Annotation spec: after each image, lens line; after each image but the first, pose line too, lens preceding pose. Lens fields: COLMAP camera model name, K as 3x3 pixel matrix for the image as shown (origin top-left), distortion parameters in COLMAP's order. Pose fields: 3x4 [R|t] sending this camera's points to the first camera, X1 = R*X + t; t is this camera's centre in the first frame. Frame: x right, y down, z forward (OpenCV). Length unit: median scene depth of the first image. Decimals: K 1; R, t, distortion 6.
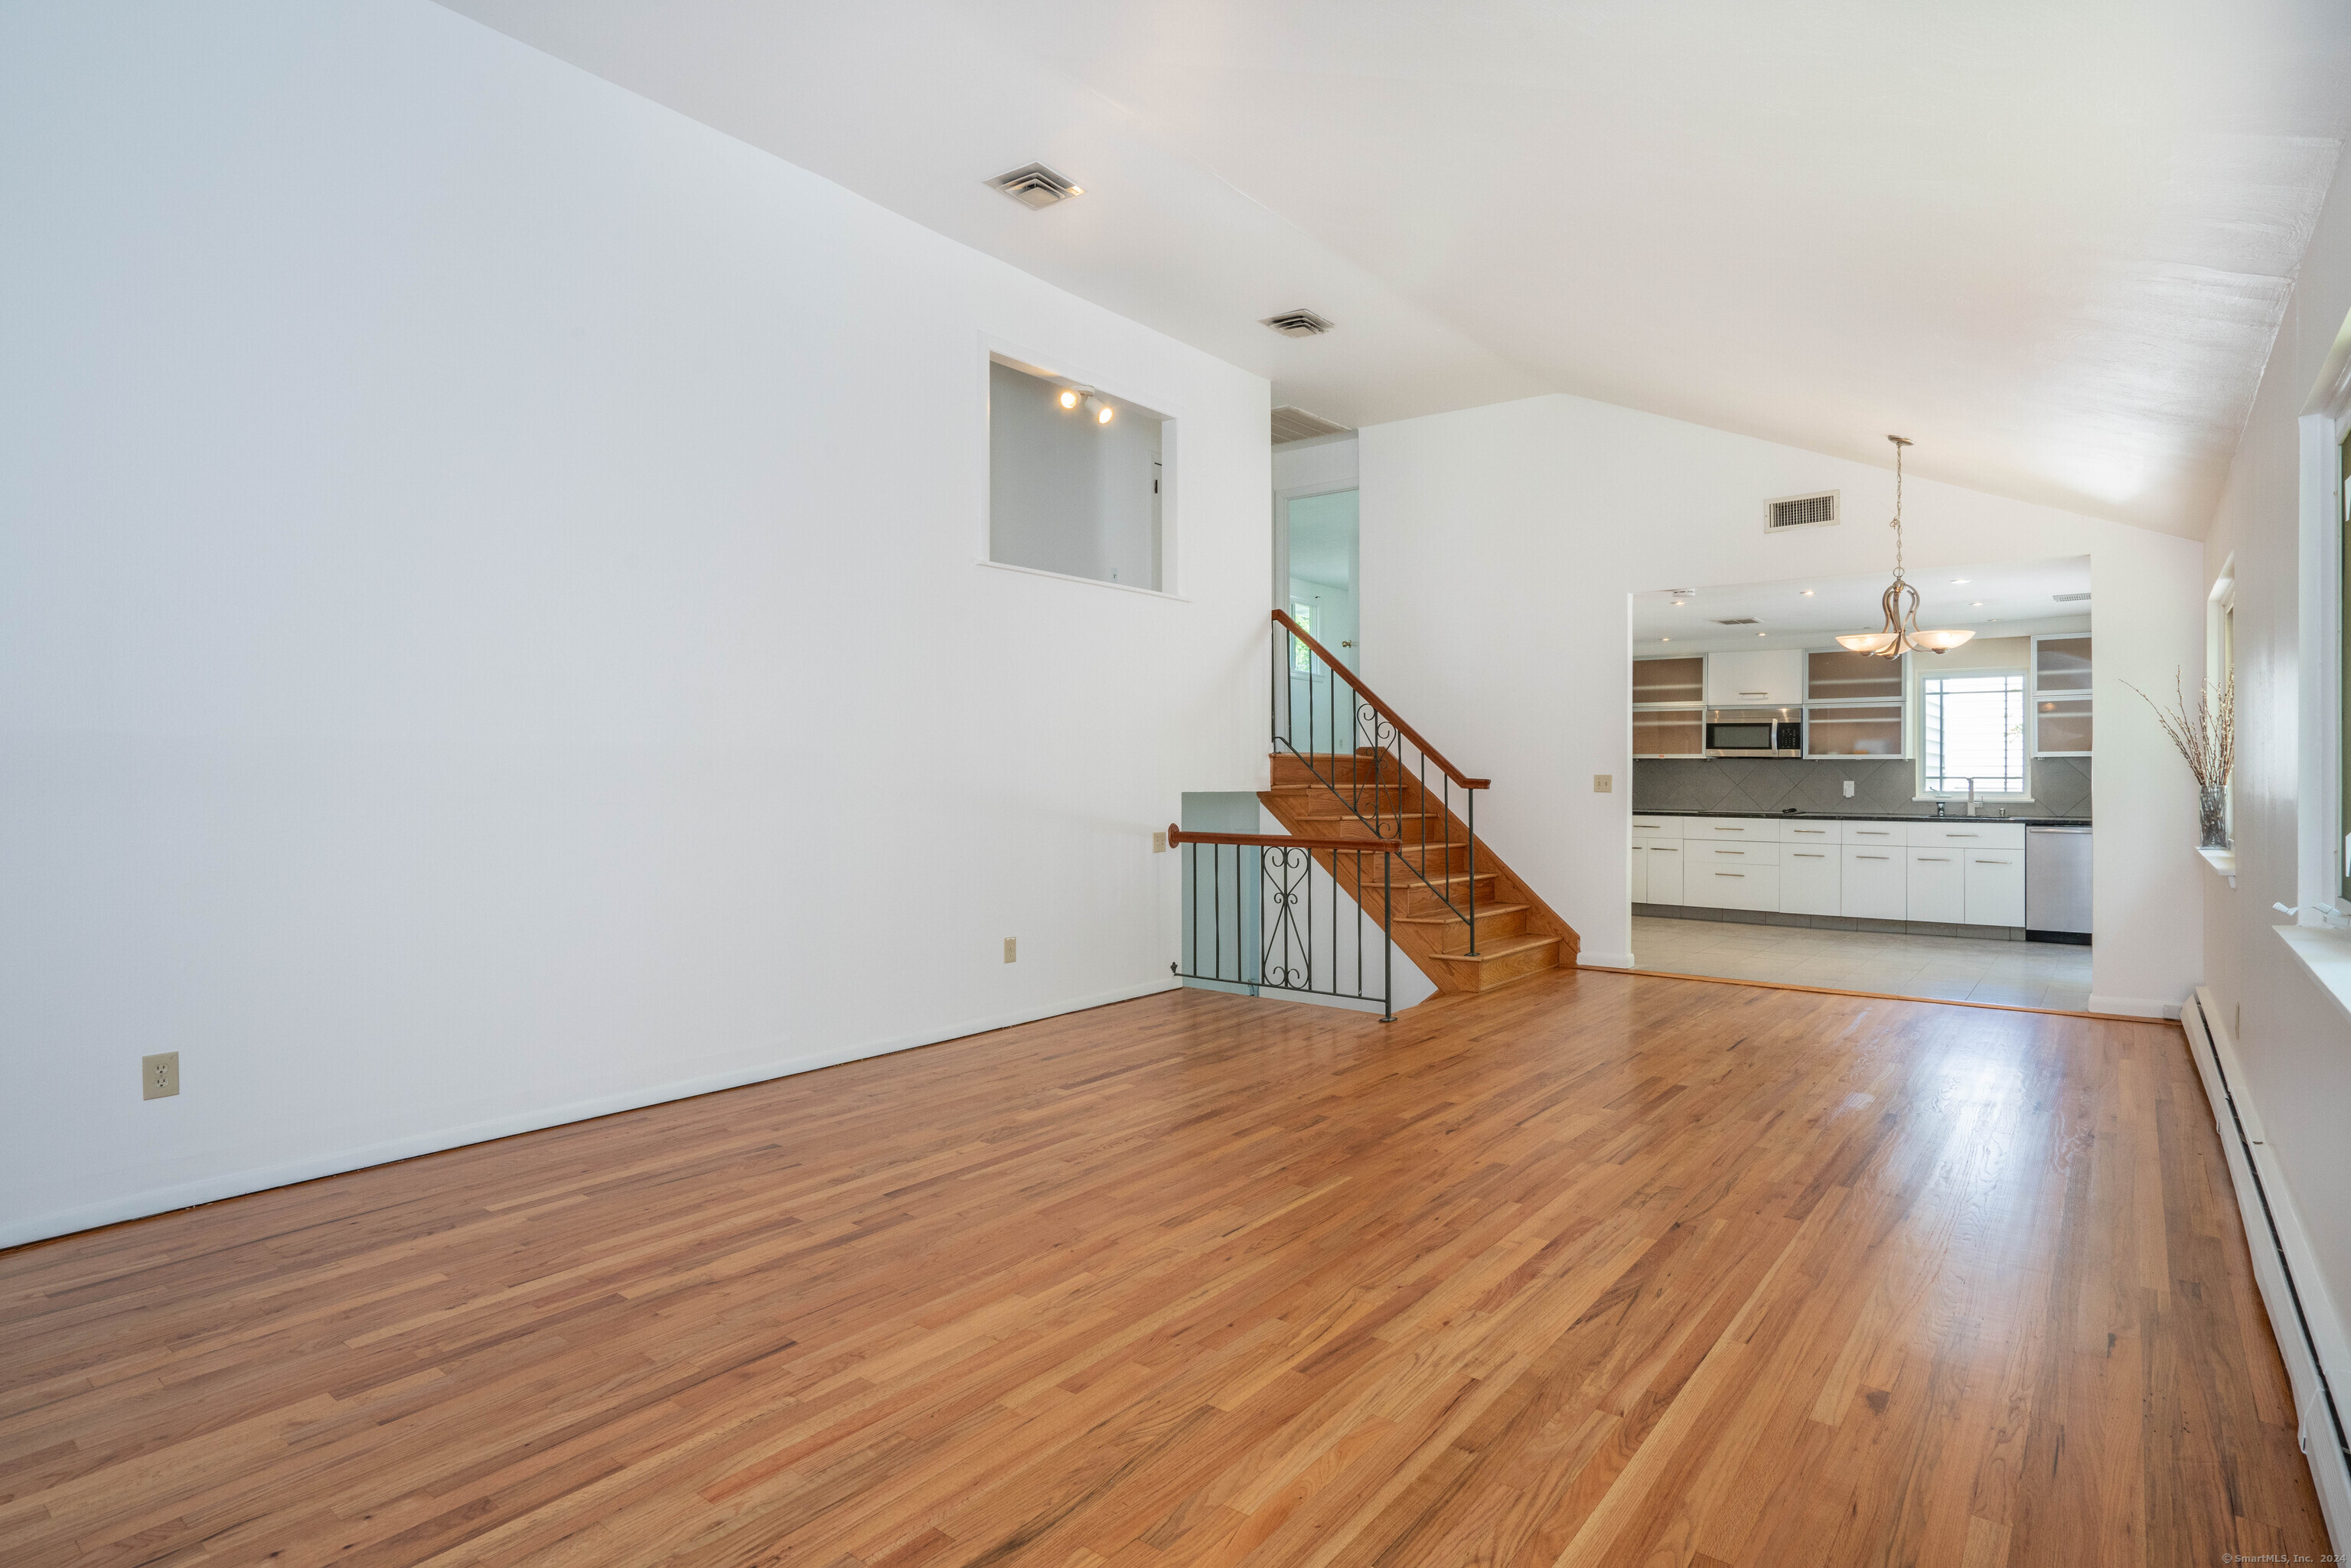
lens RADIAL K [[1223.9, 0, 1195.2], [0, 1223.9, 781.9], [0, 0, 1]] dist [-0.033218, 0.007952]
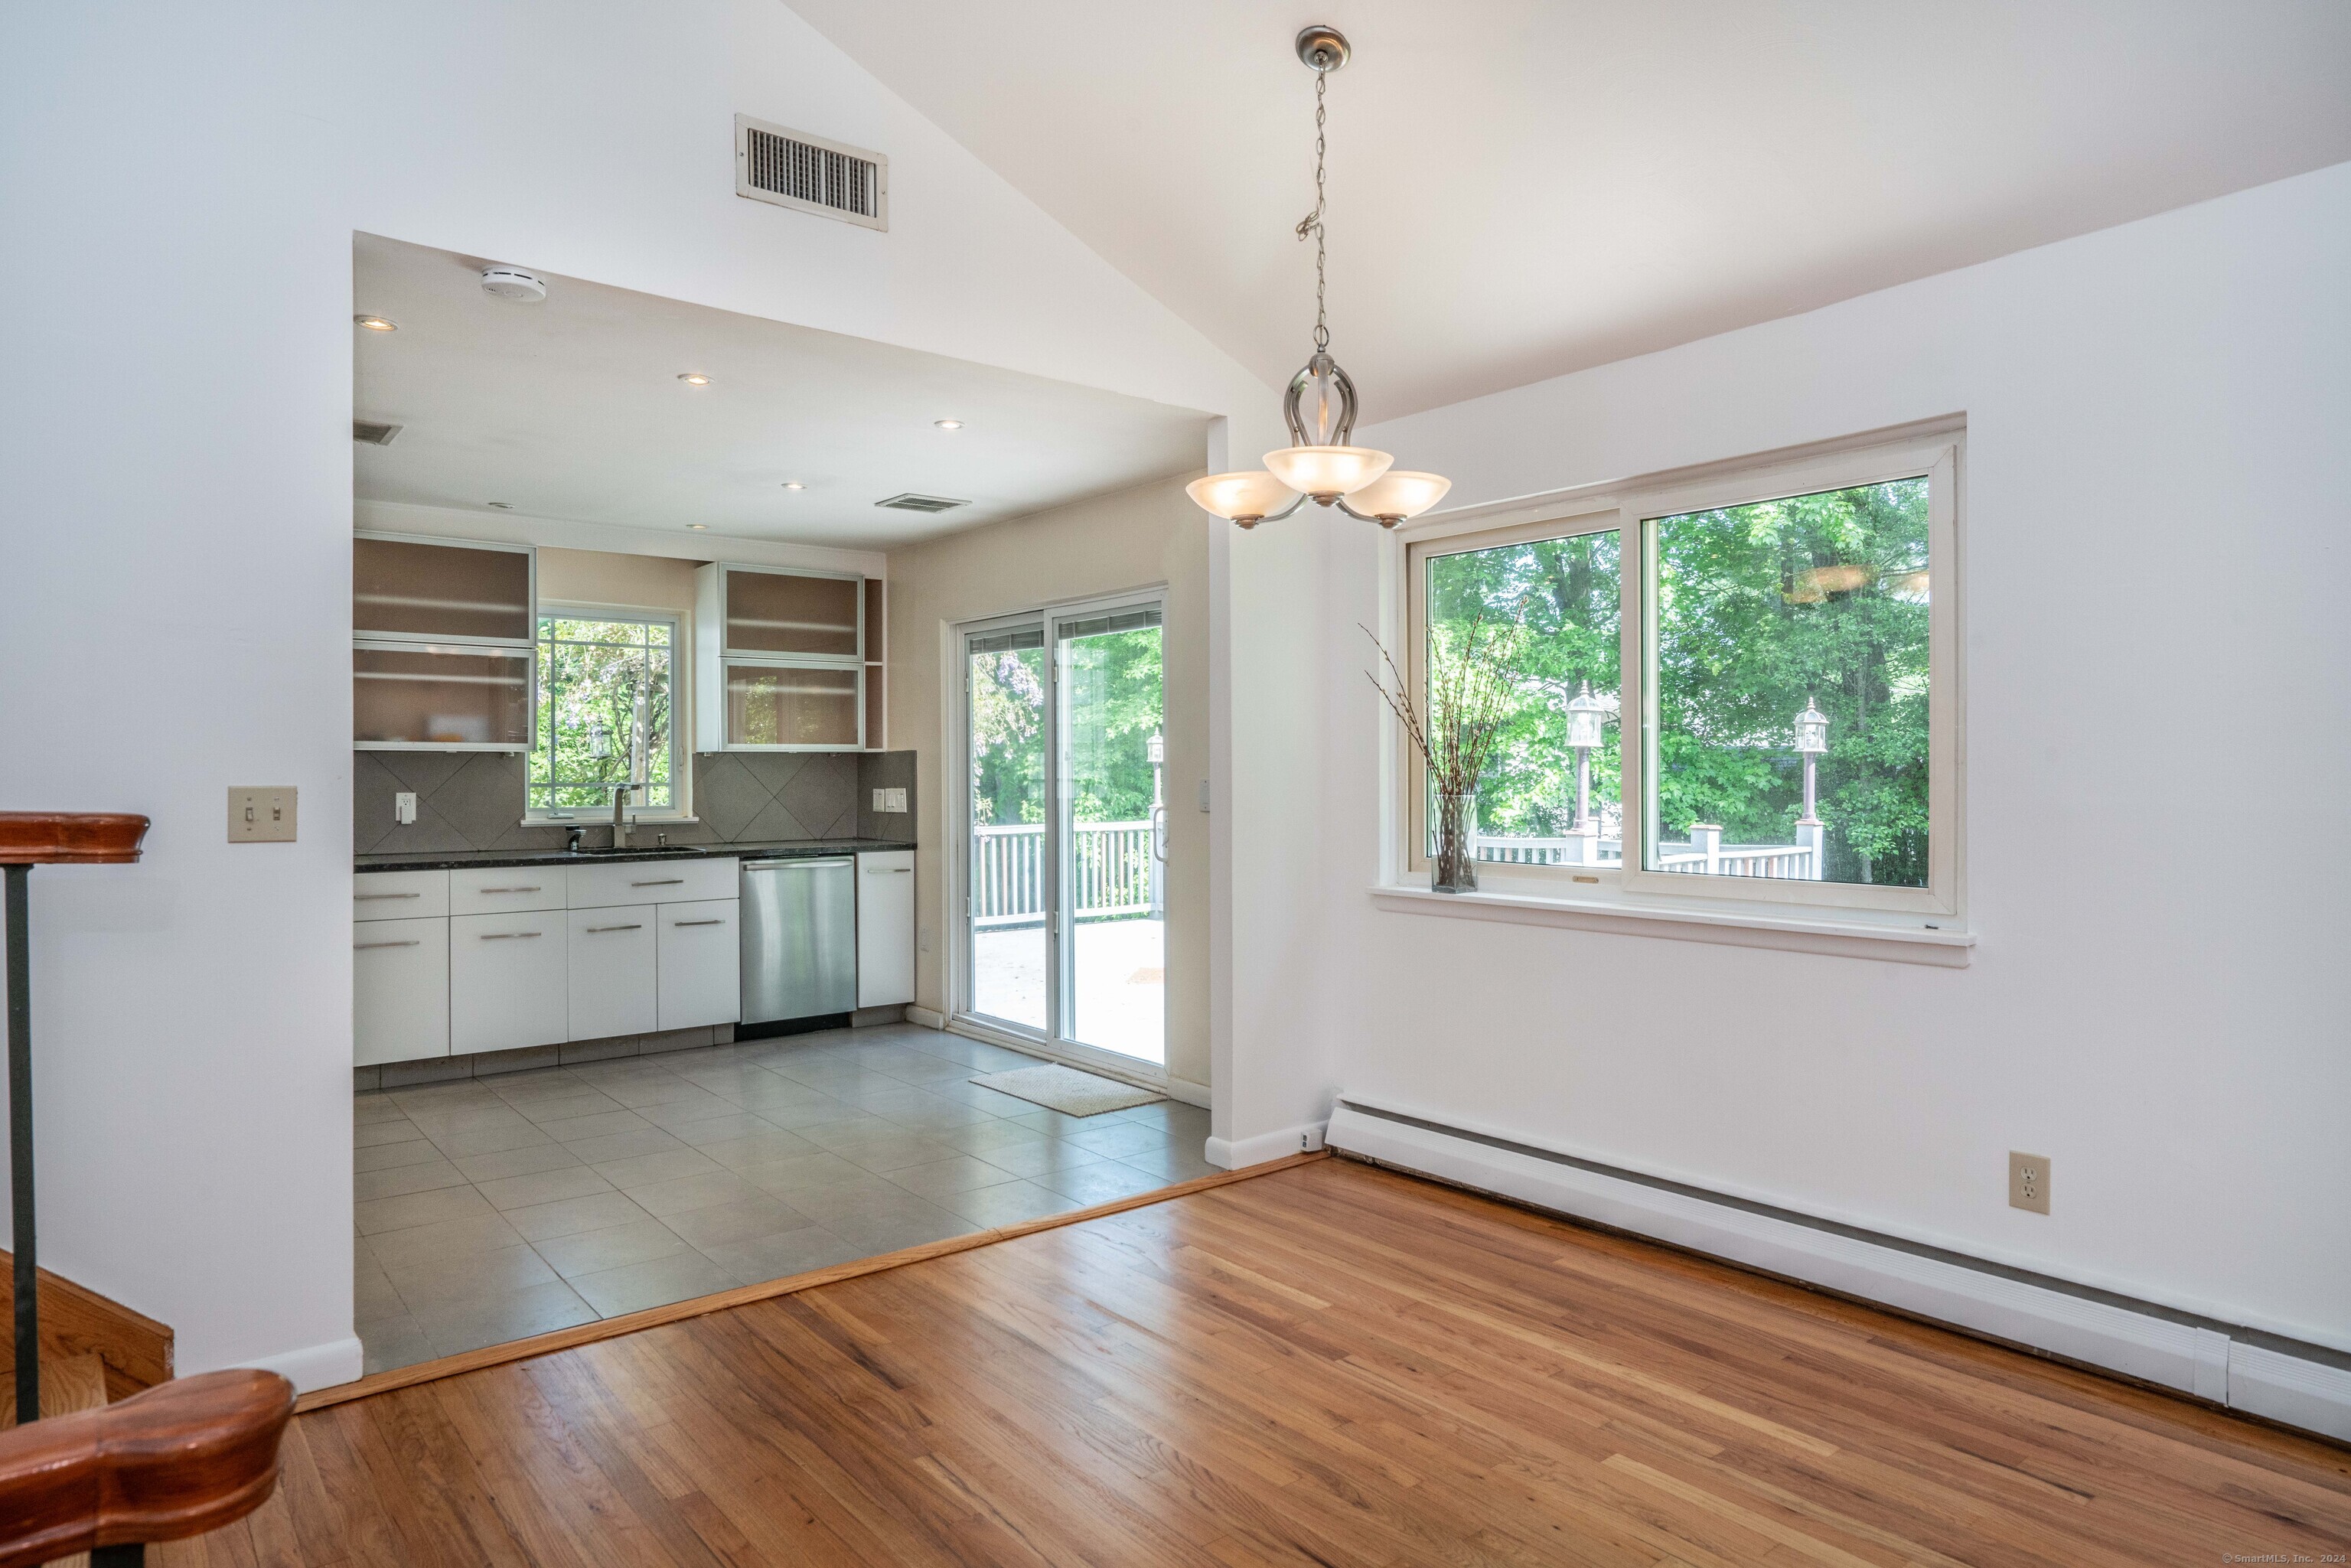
lens RADIAL K [[1372.0, 0, 1186.2], [0, 1372.0, 790.1], [0, 0, 1]] dist [-0.034153, 0.003797]
pose [[0.224531, -0.011808, 0.974395, 0.052868], [0.008694, 0.999911, 0.010114, -0.006751], [-0.974428, 0.006201, 0.224614, 0.726651]]
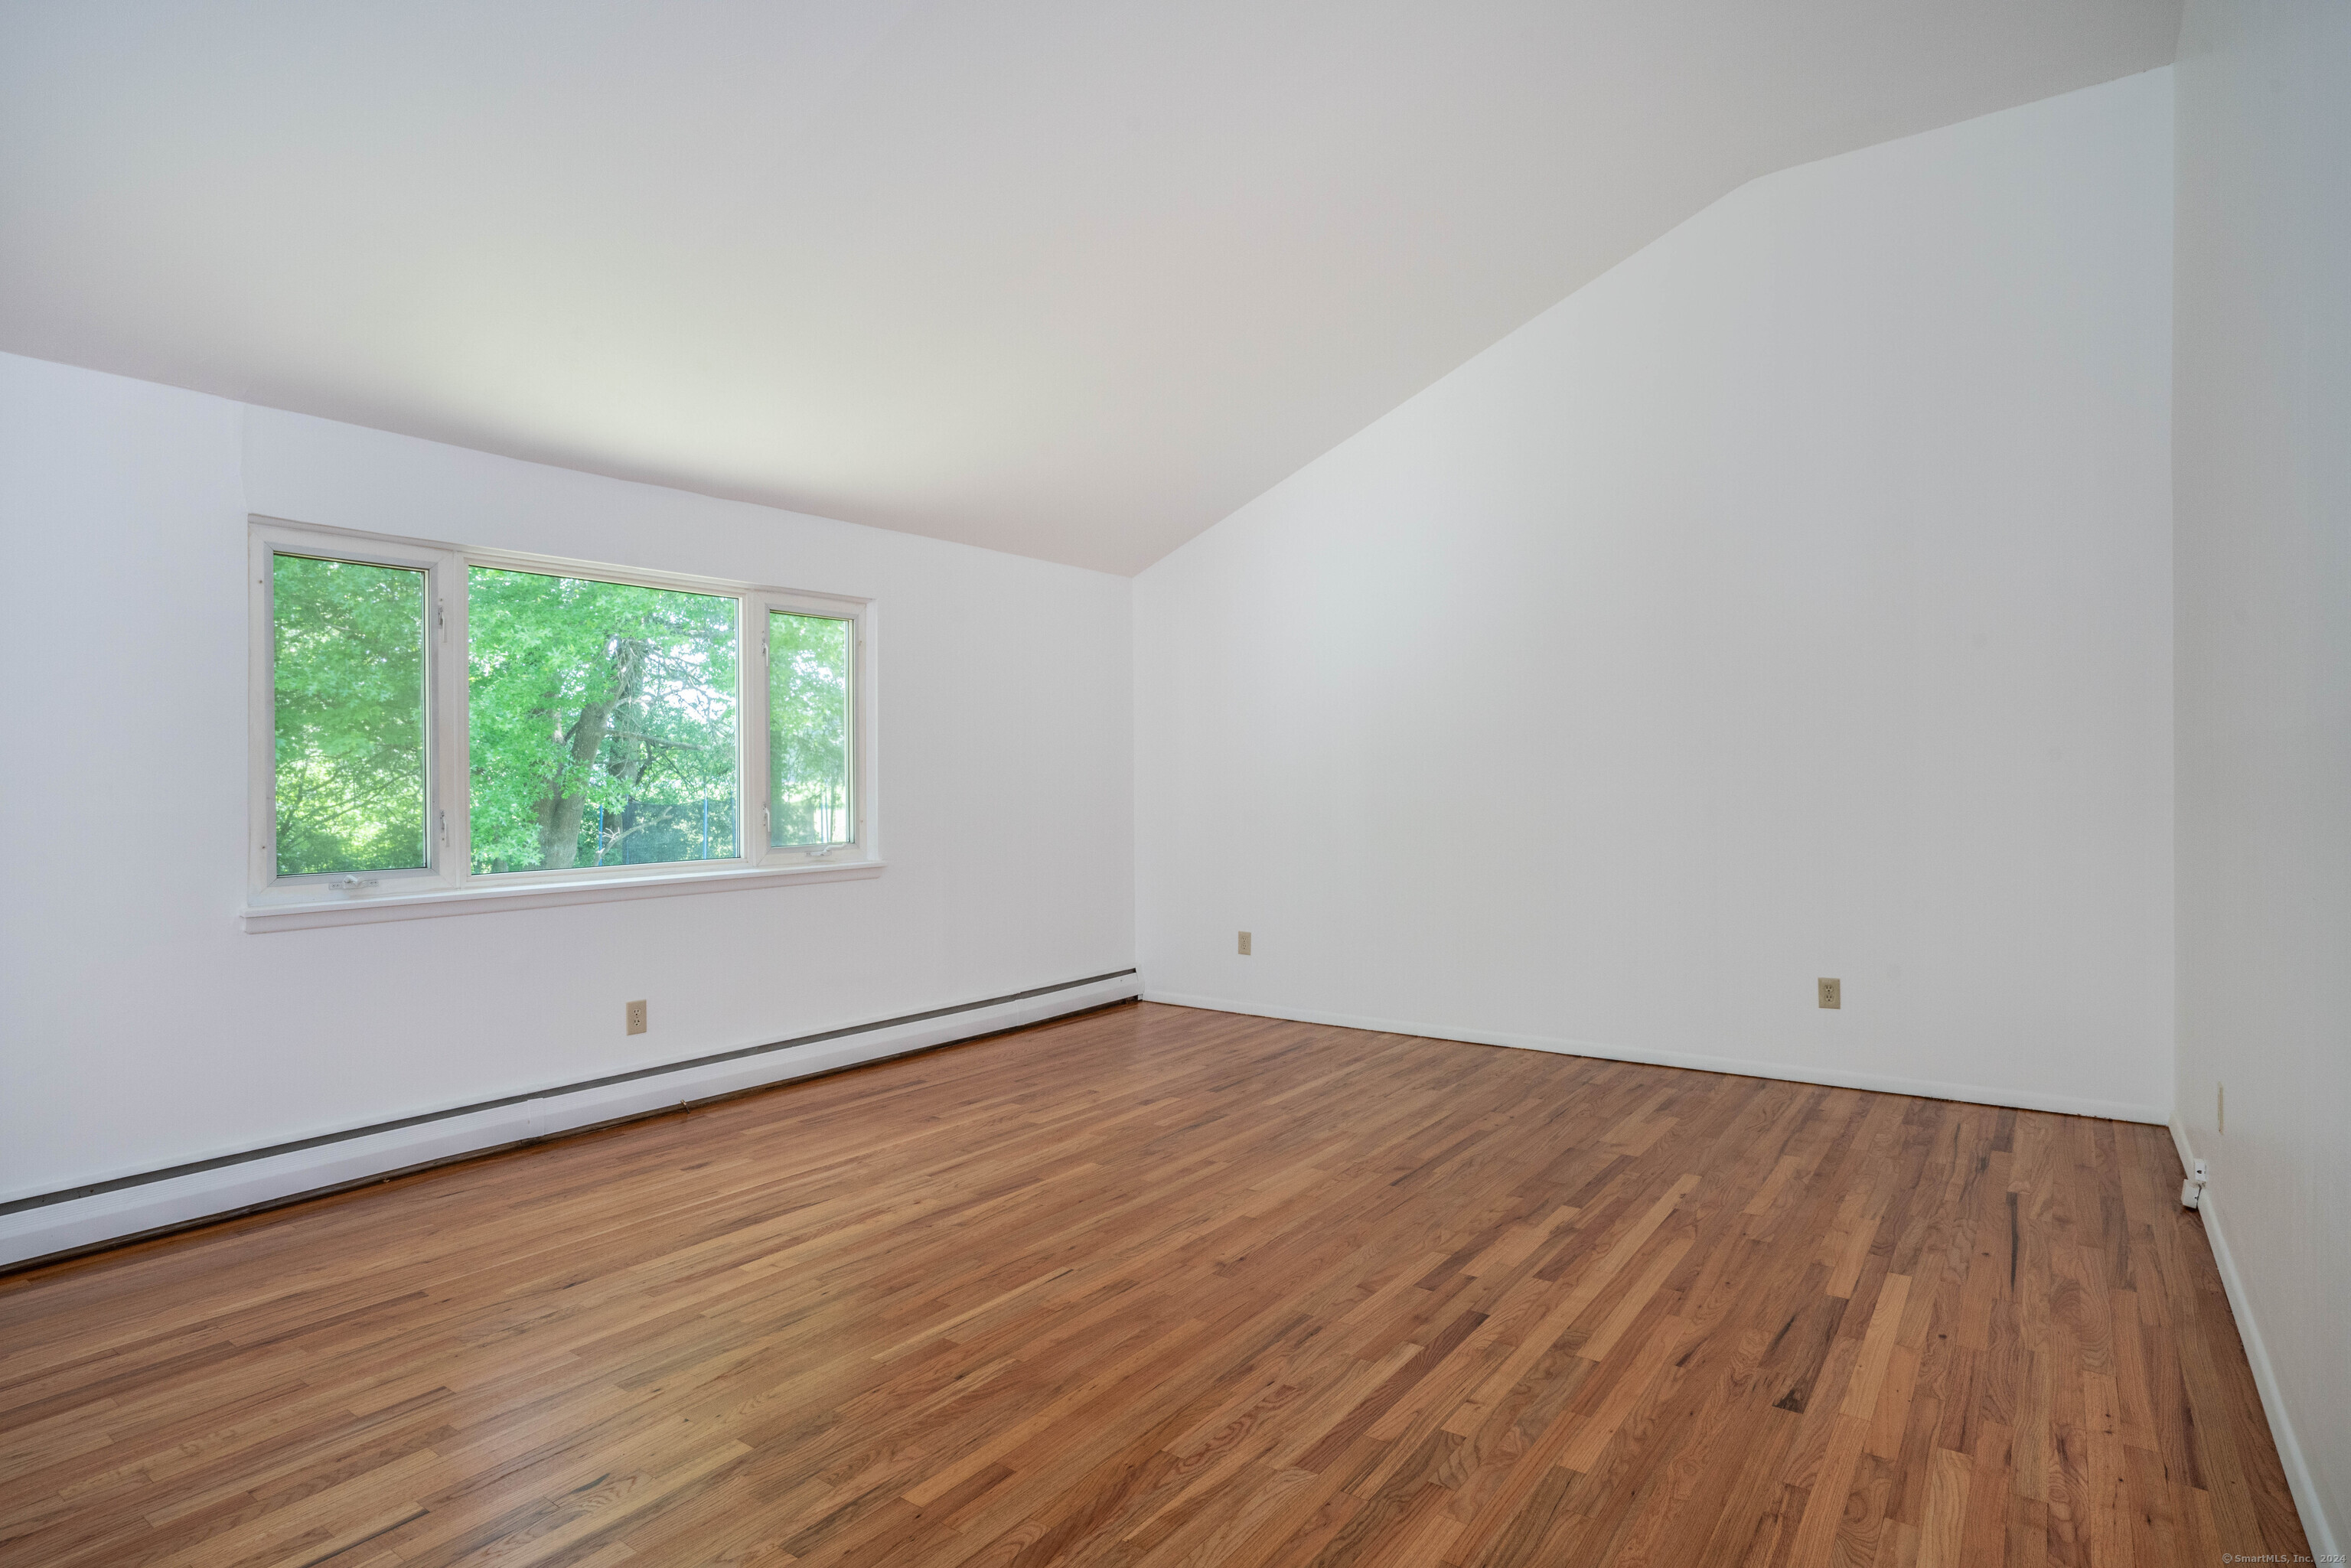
lens RADIAL K [[1223.9, 0, 1193.1], [0, 1223.9, 773.8], [0, 0, 1]] dist [-0.033218, 0.007952]
pose [[-0.999317, 0.003555, -0.036770, -0.017199], [0.003390, 0.999984, 0.004532, -0.009174], [0.036785, 0.004404, -0.999313, 0.861992]]
